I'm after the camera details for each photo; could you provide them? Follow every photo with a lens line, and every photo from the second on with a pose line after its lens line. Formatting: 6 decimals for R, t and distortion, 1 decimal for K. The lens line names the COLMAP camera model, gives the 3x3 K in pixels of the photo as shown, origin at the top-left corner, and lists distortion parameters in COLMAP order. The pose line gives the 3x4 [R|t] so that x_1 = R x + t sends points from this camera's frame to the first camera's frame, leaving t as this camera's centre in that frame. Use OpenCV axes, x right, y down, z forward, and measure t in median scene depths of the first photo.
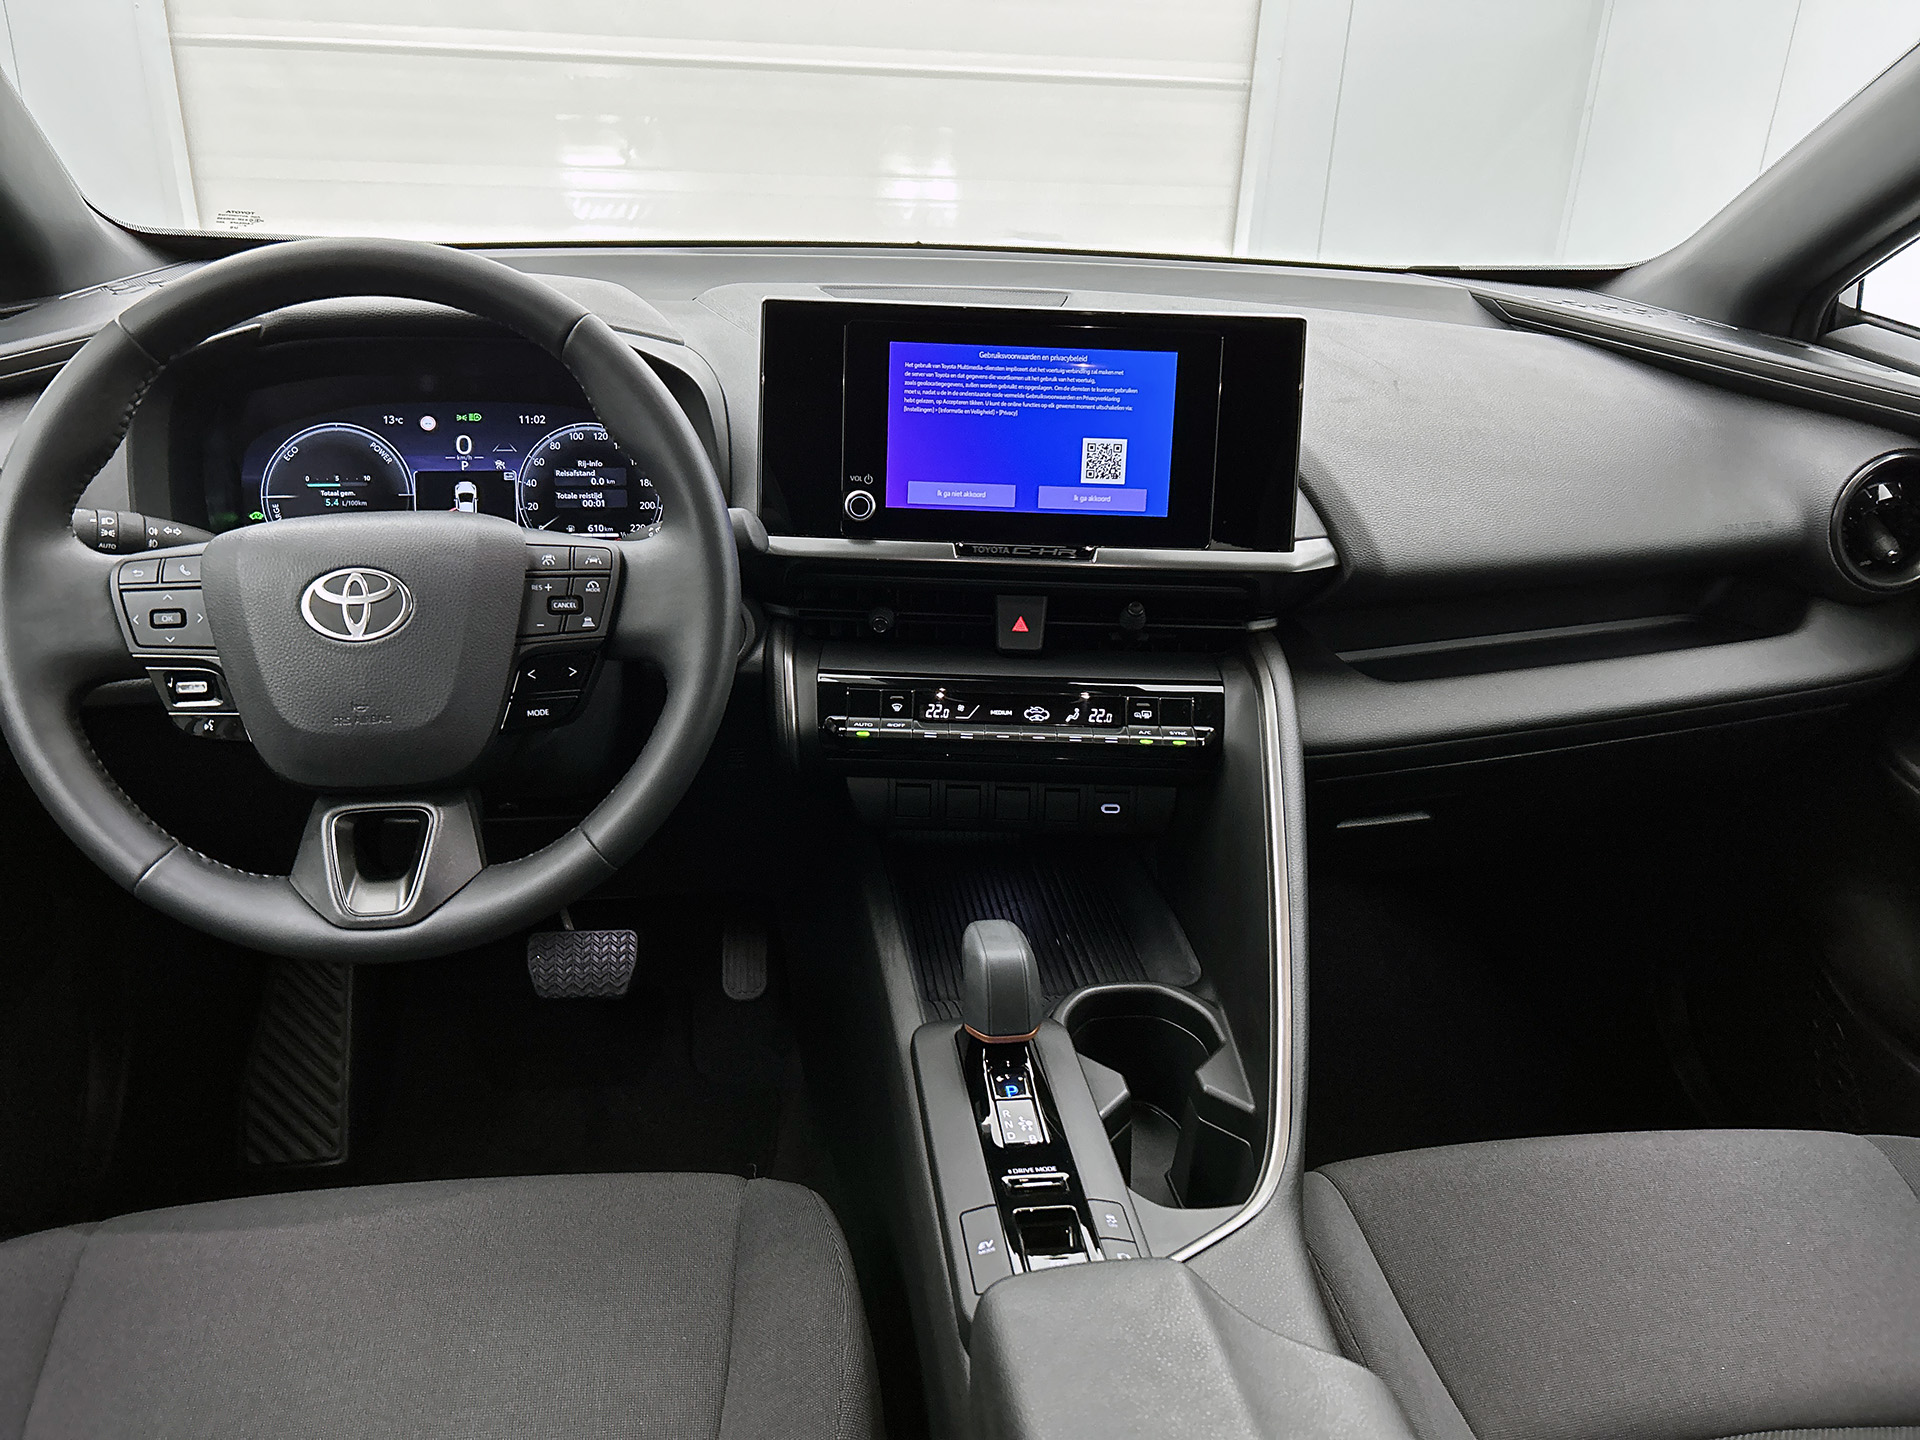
lens RADIAL K [[1445.0, 0, 960.0], [0, 1445.0, 720.0], [0, 0, 1]] dist [0.095655, -0.175039]
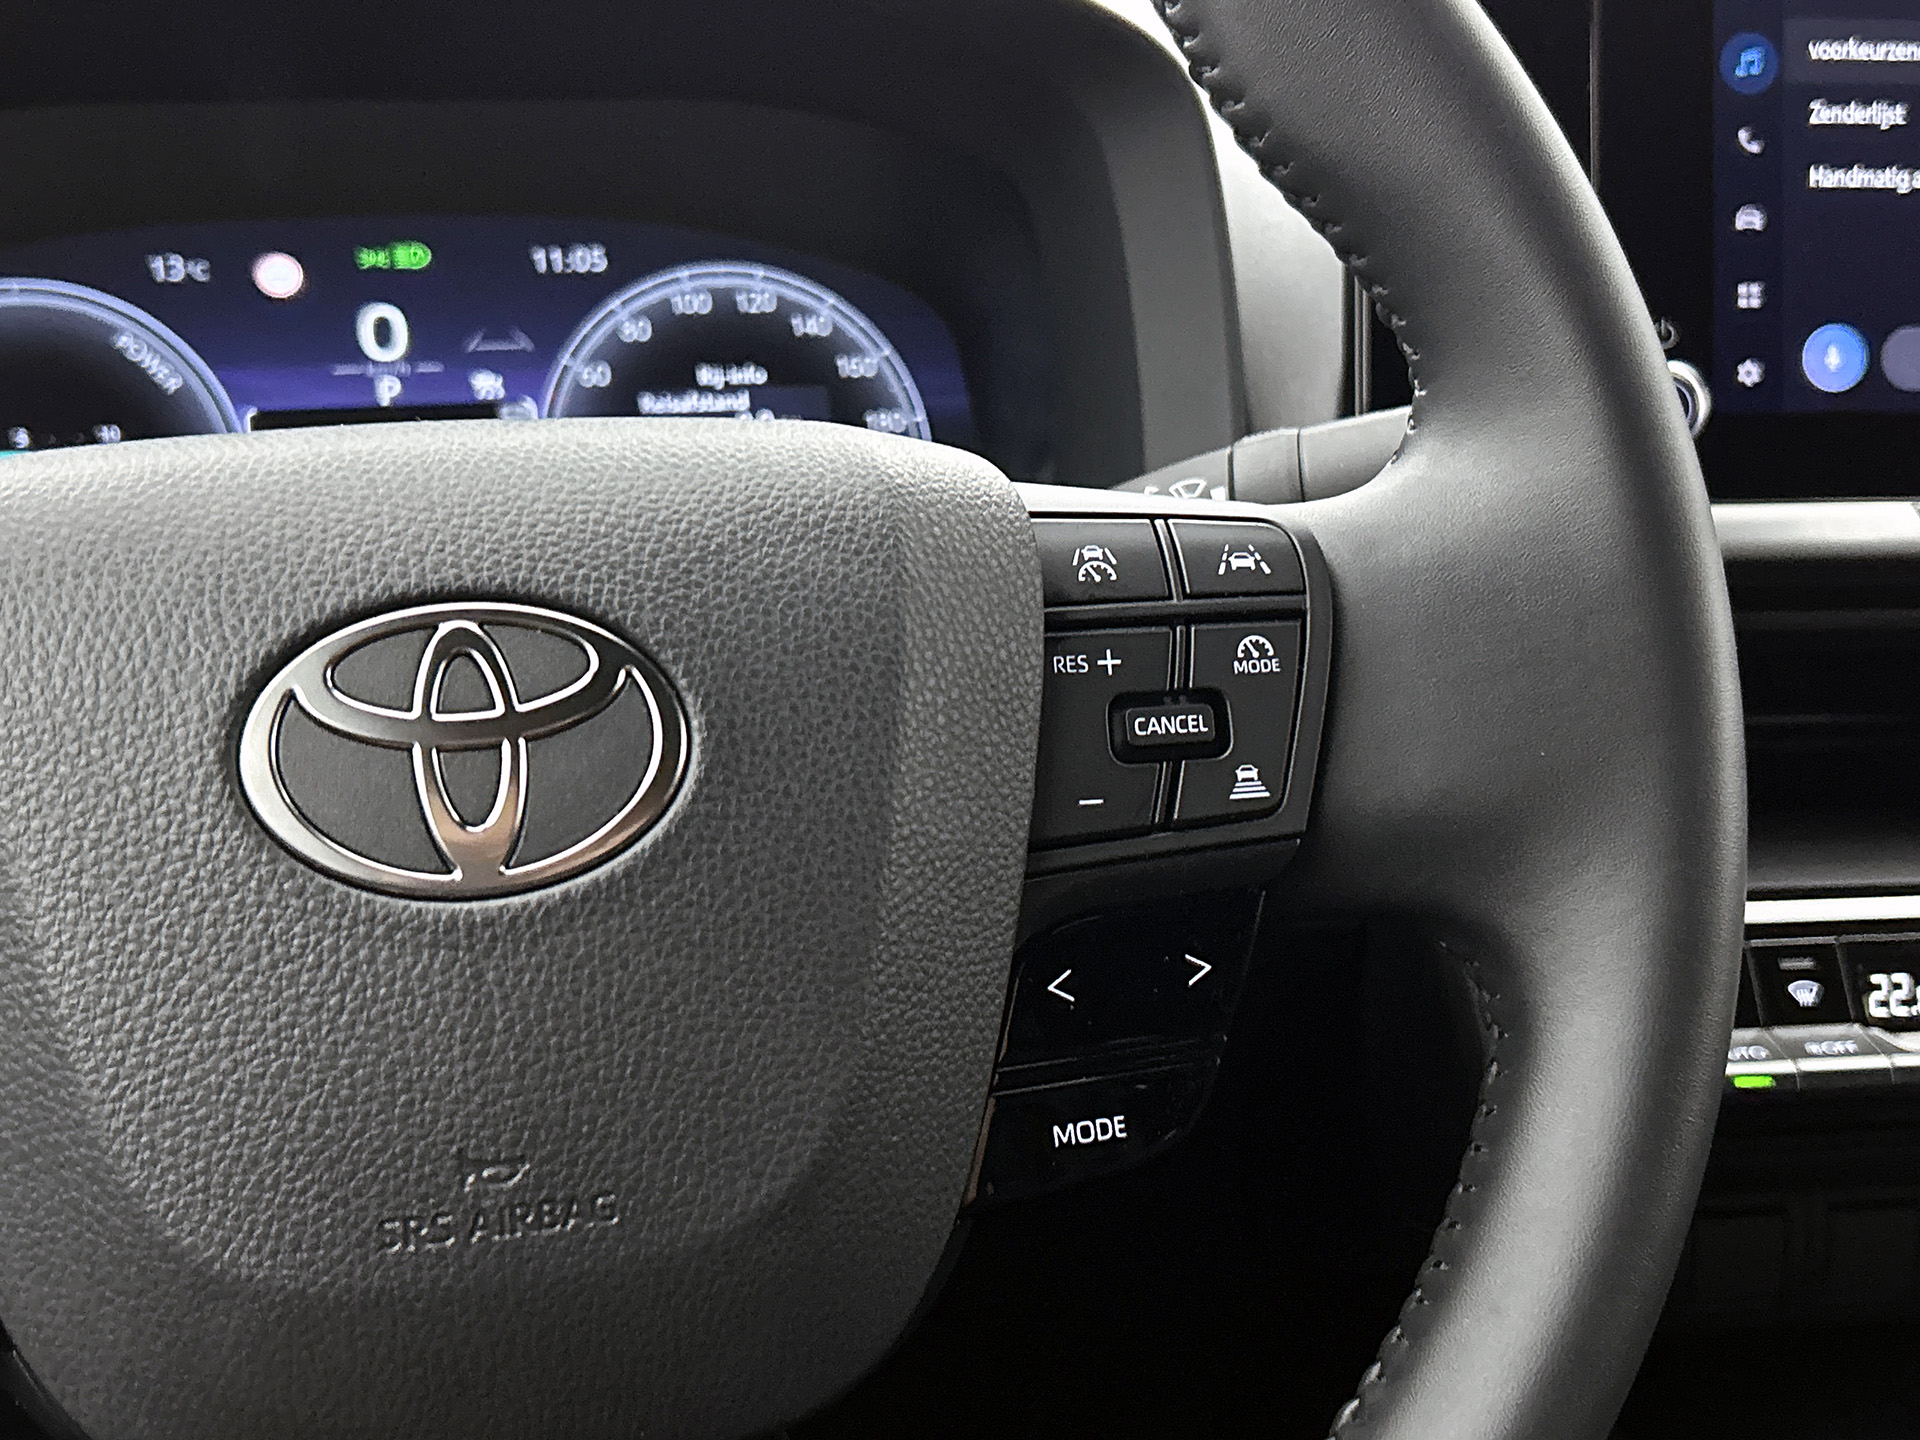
lens RADIAL K [[2354.3, 0, 975.7], [0, 2354.3, 737.4], [0, 0, 1]] dist [0.200912, -0.751695]
pose [[0.992099, -0.055292, 0.112618, -0.289240], [0.066015, 0.993397, -0.093827, -0.030413], [-0.106687, 0.100521, 0.989198, 0.459076]]
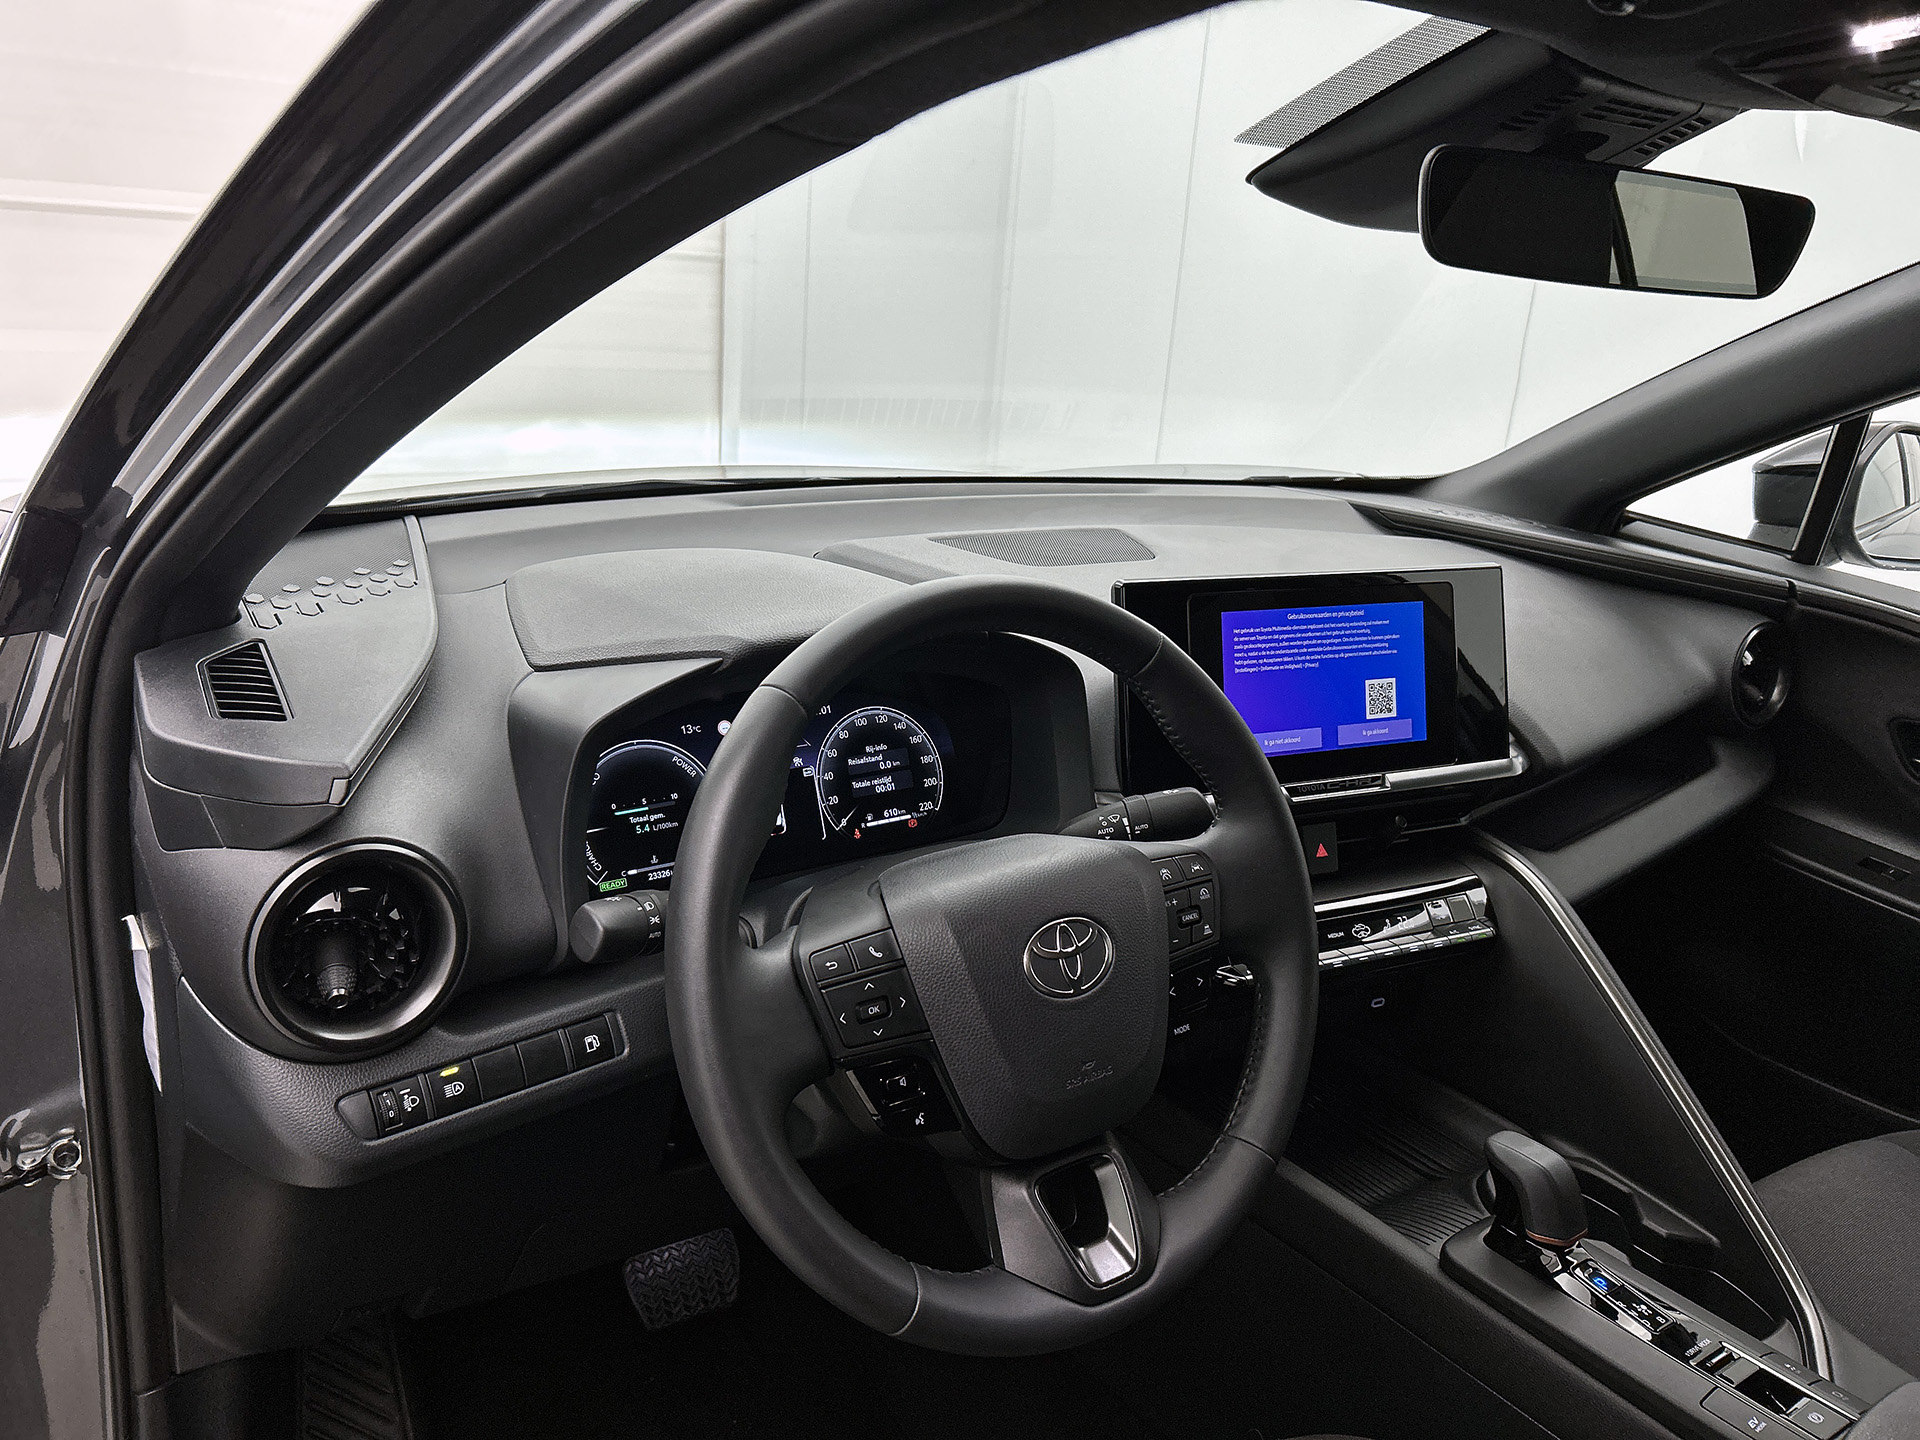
lens RADIAL K [[1445.0, 0, 960.0], [0, 1445.0, 720.0], [0, 0, 1]] dist [0.095655, -0.175039]
pose [[0.892771, -0.111643, 0.436458, -0.678258], [0.146933, 0.987989, -0.047829, -0.153007], [-0.425876, 0.106831, 0.898453, 0.120336]]
